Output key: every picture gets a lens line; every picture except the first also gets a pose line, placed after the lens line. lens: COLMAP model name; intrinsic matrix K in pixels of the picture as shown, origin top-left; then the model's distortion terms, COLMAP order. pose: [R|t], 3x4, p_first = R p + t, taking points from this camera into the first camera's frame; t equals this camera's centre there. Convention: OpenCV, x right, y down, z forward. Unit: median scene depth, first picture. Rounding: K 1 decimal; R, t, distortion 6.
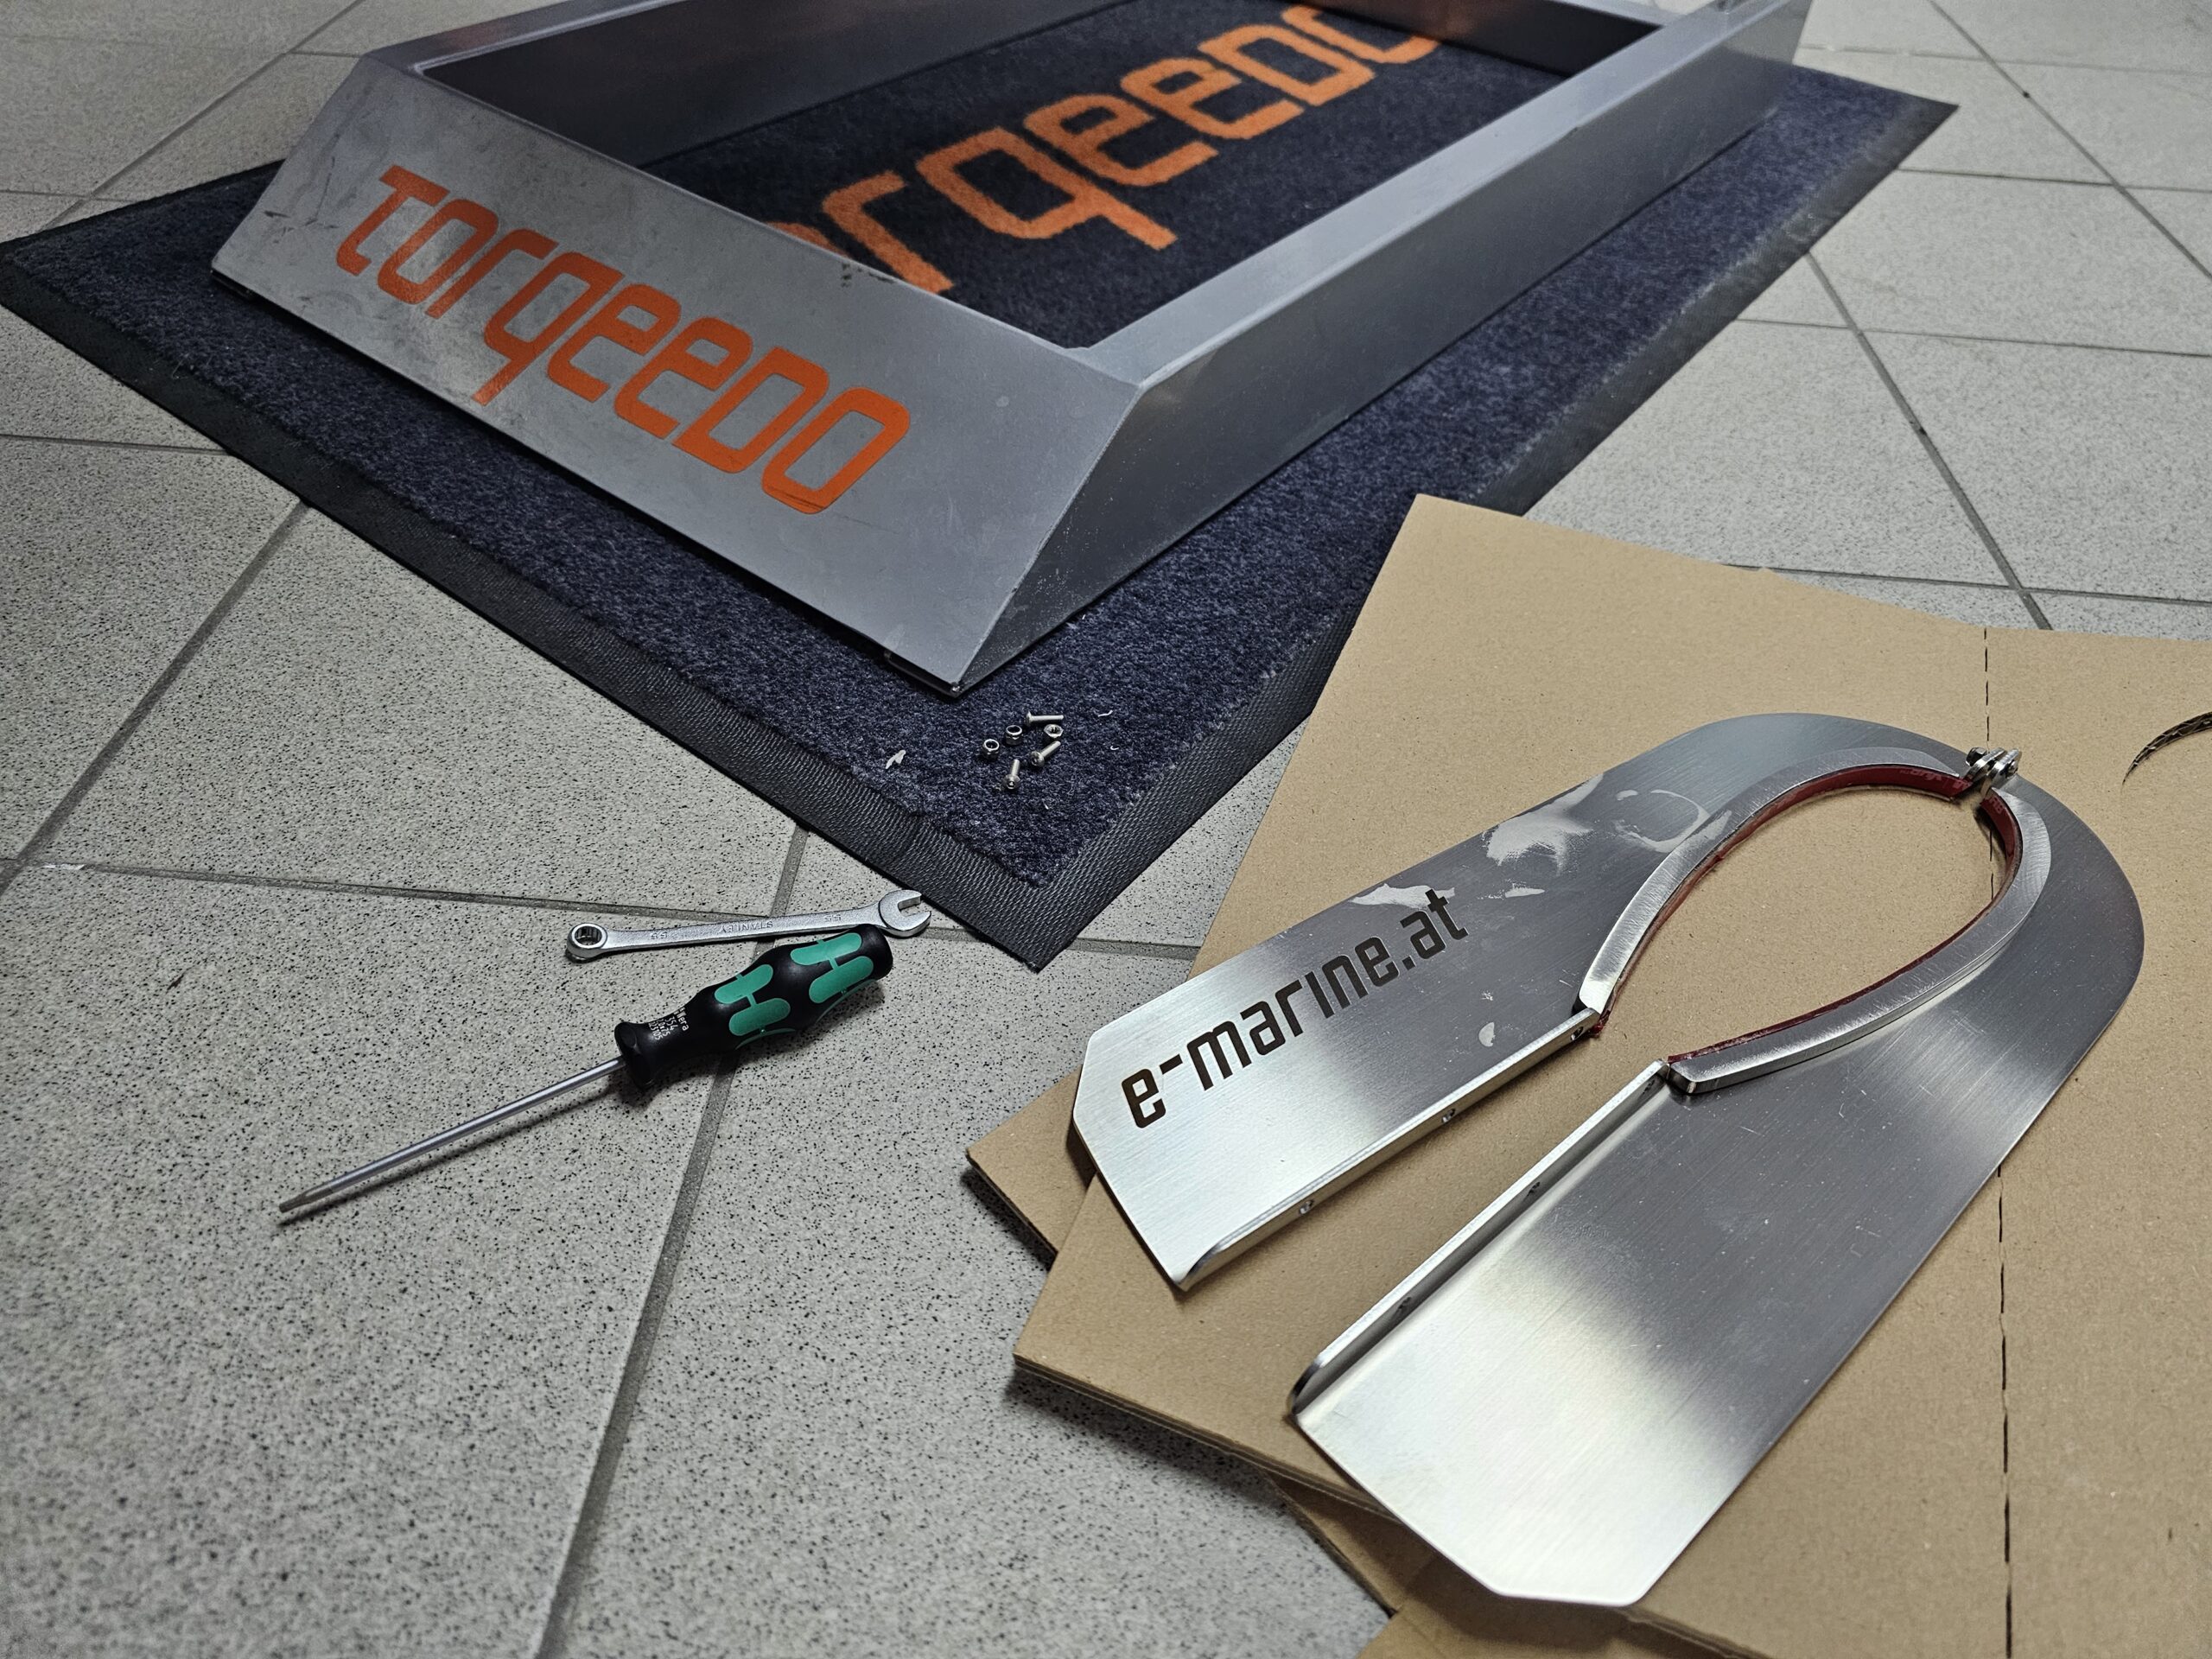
lens RADIAL K [[1502.3, 0, 1110.0], [0, 1502.3, 826.9], [0, 0, 1]] dist [0.034094, -0.032712]
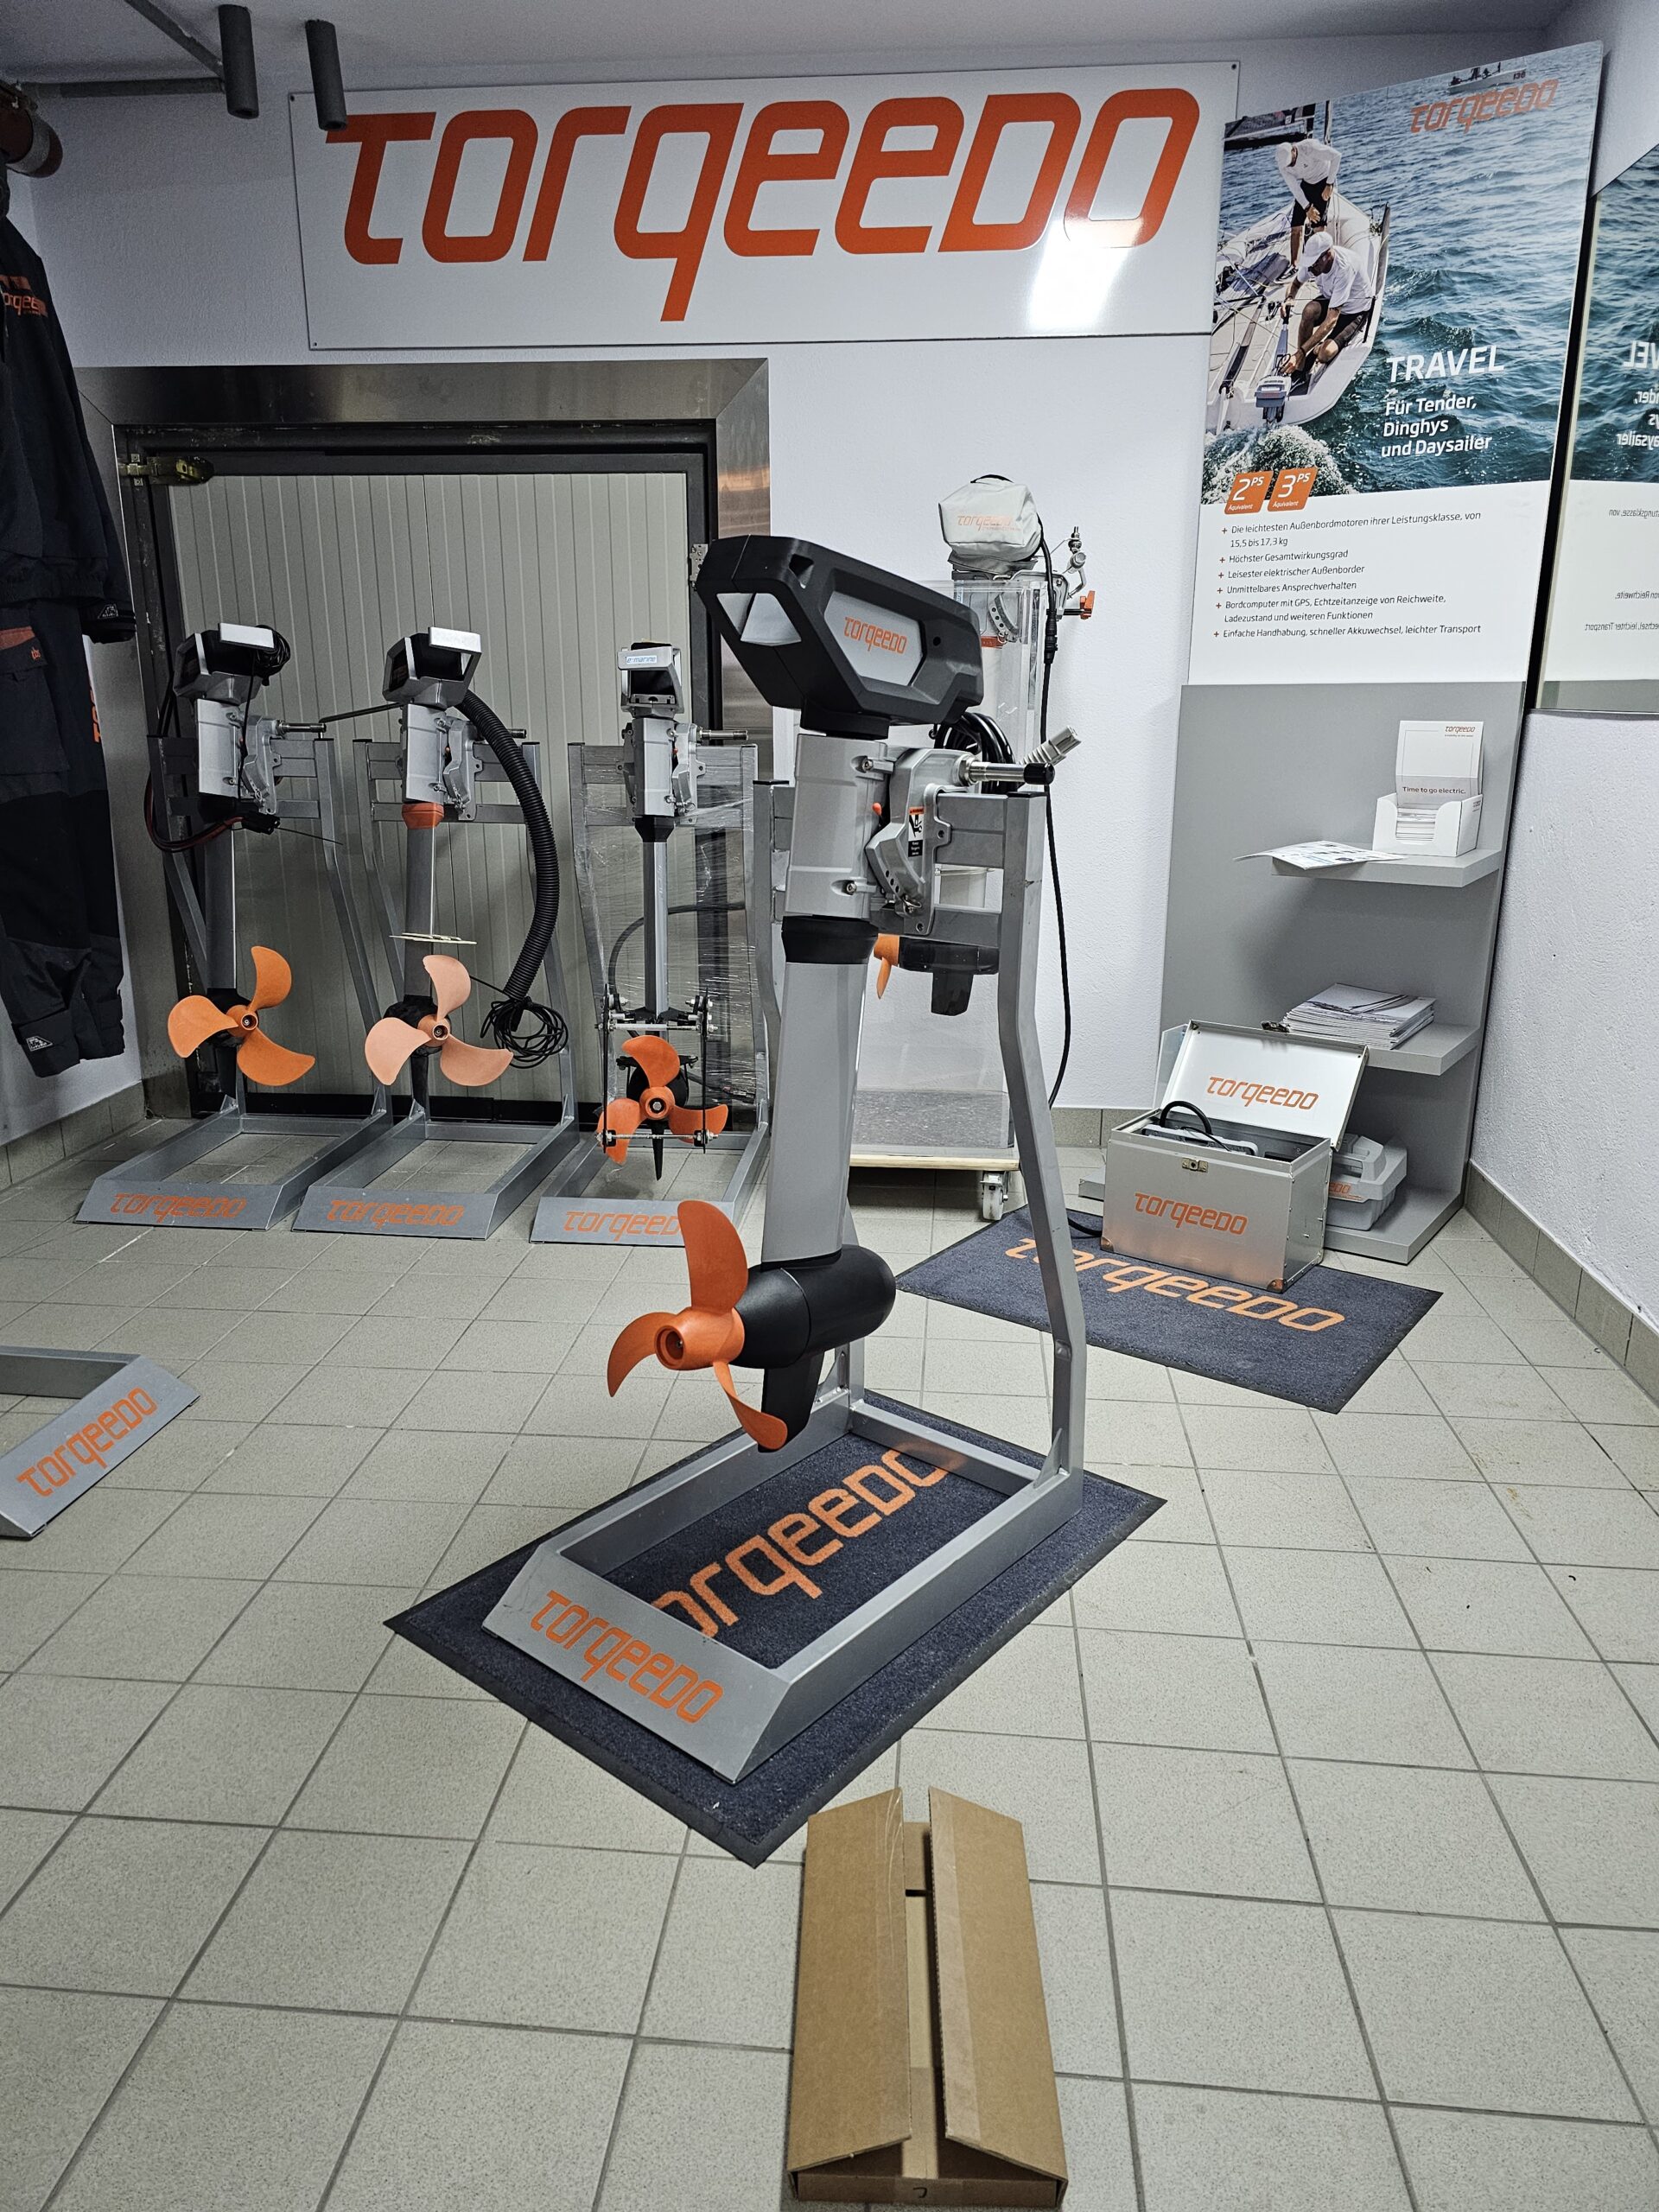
lens RADIAL K [[1480.5, 0, 826.3], [0, 1480.5, 1089.8], [0, 0, 1]] dist [0.083620, -0.089050]
pose [[0.998737, -0.031985, -0.038744, 0.234174], [0.008441, 0.867032, -0.498180, 0.199434], [0.049527, 0.497224, 0.866207, -2.219229]]
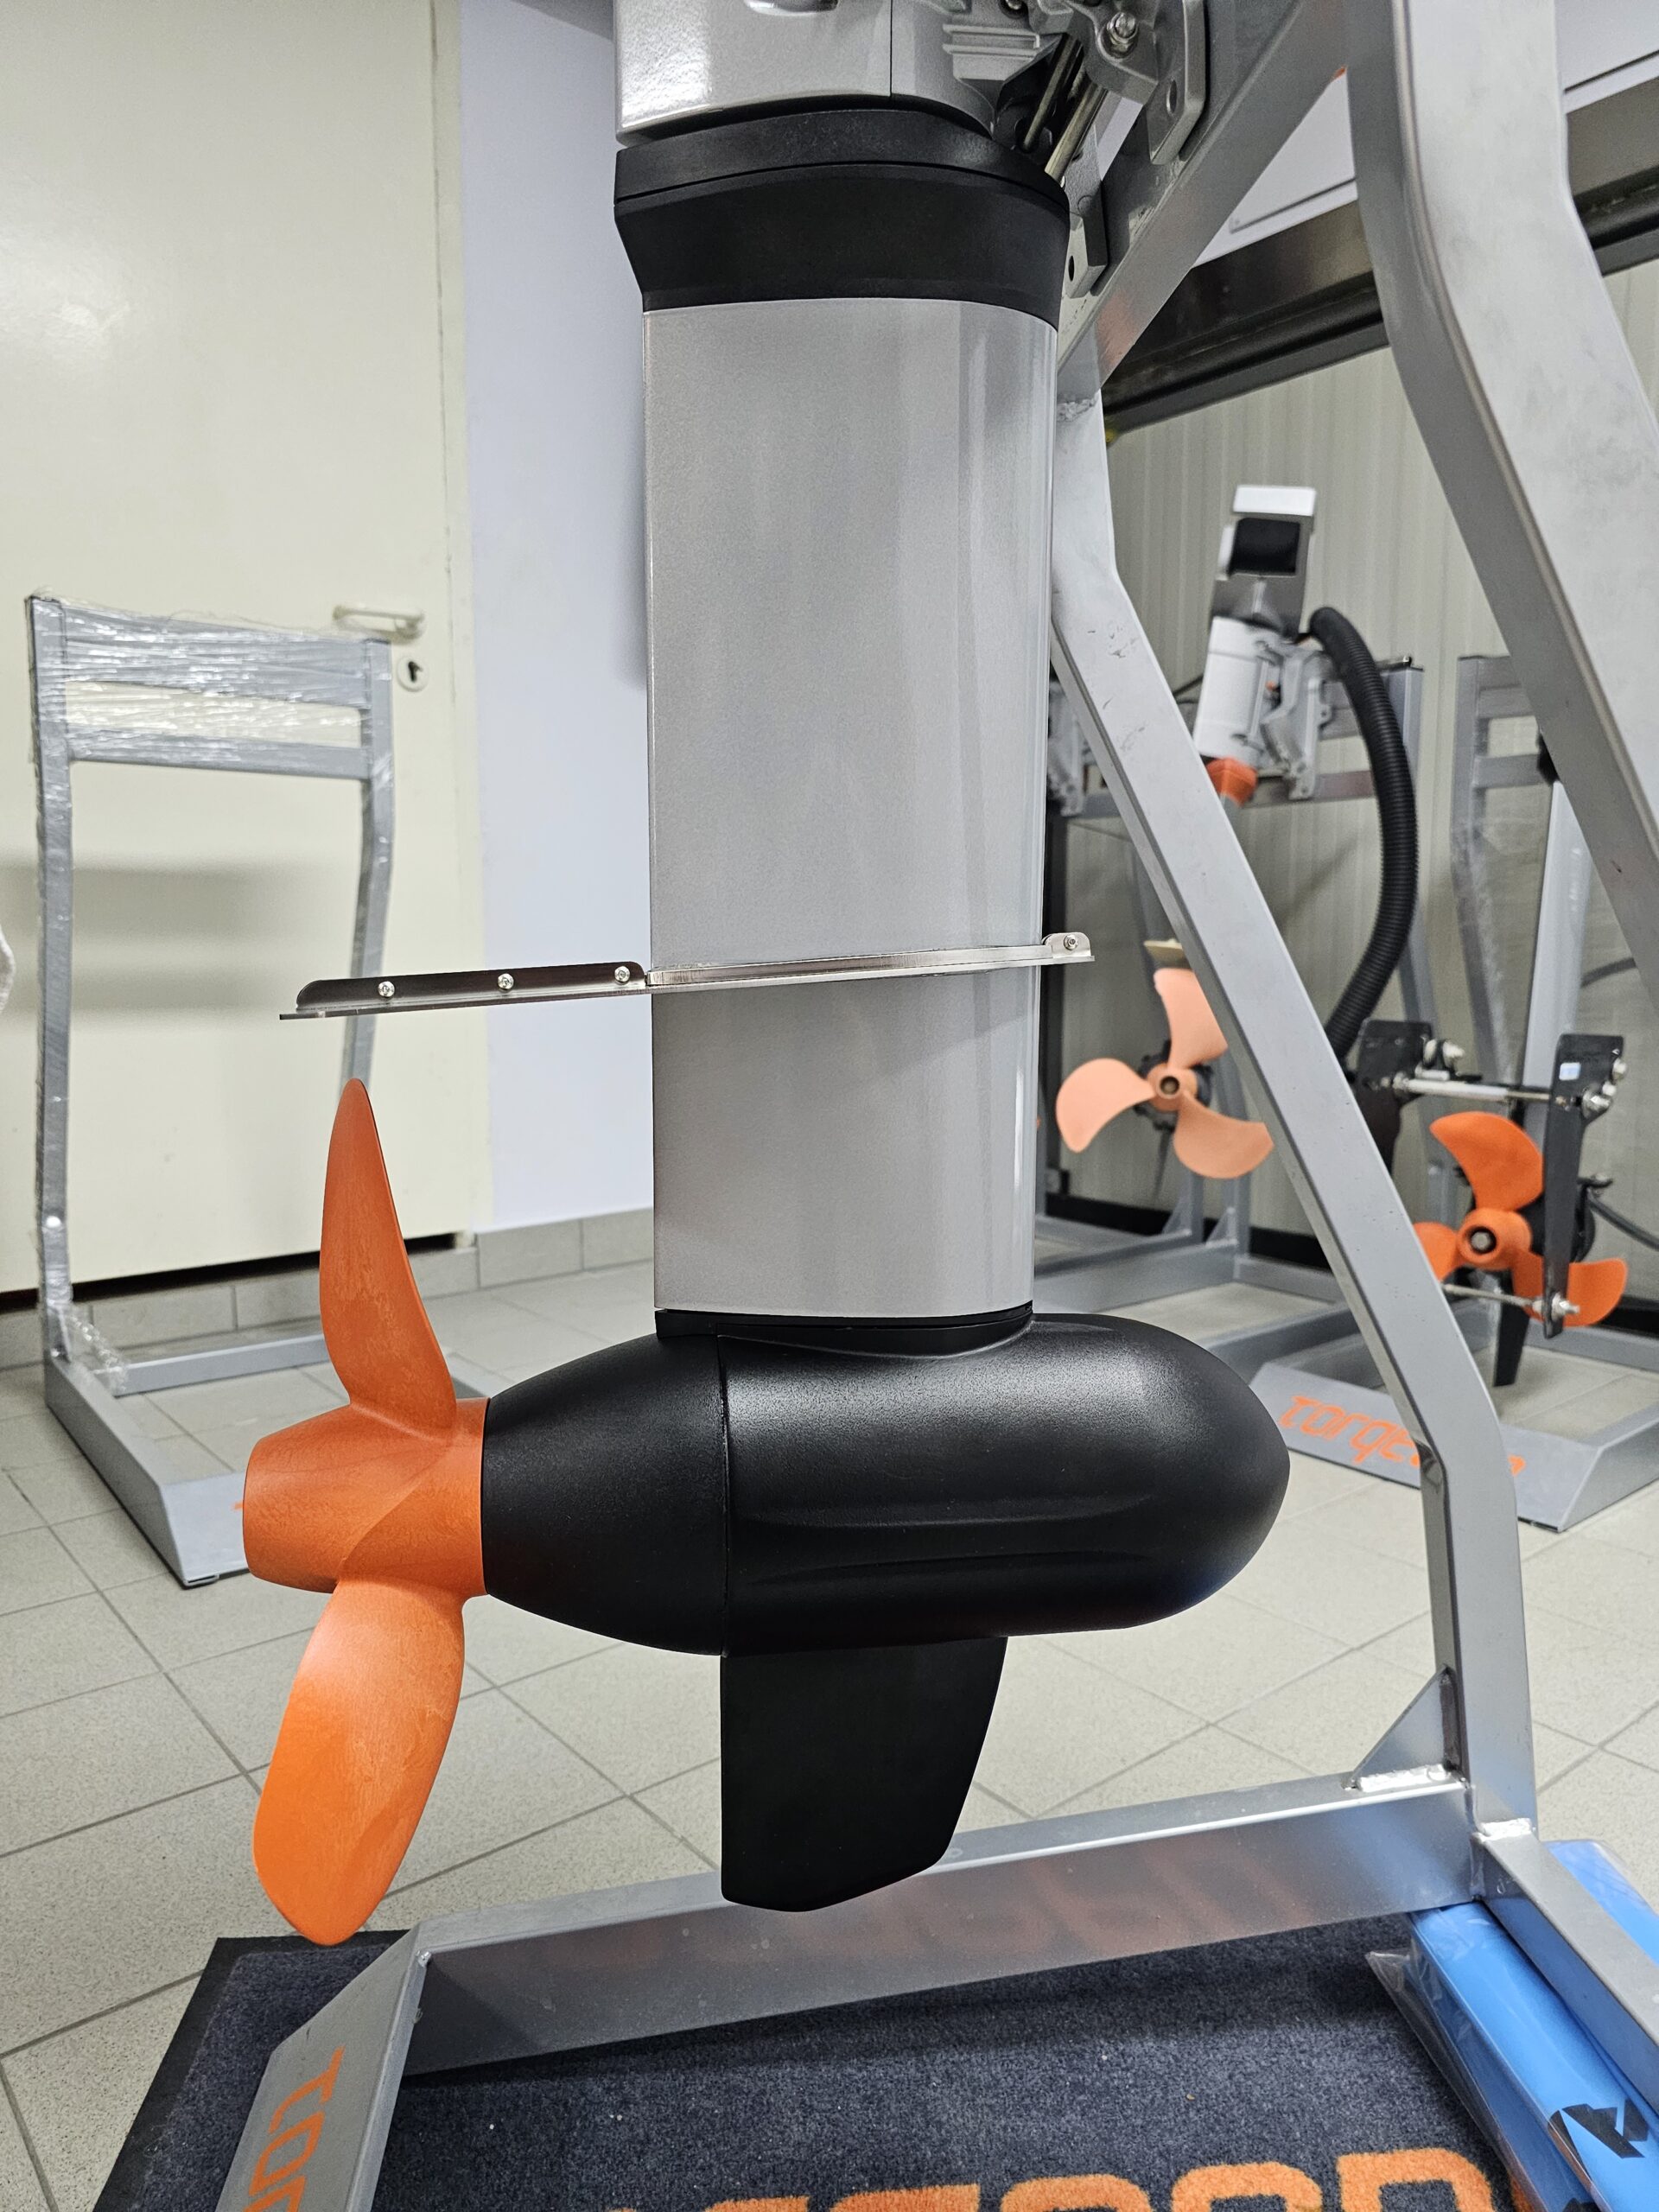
lens RADIAL K [[1515.0, 0, 829.5], [0, 1515.0, 1106.0], [0, 0, 1]] dist [0.035576, -0.038696]
pose [[0.682642, 0.040026, -0.729656, 0.751387], [-0.493979, 0.761084, -0.420400, -0.760709], [0.538502, 0.647417, 0.539320, 0.023089]]
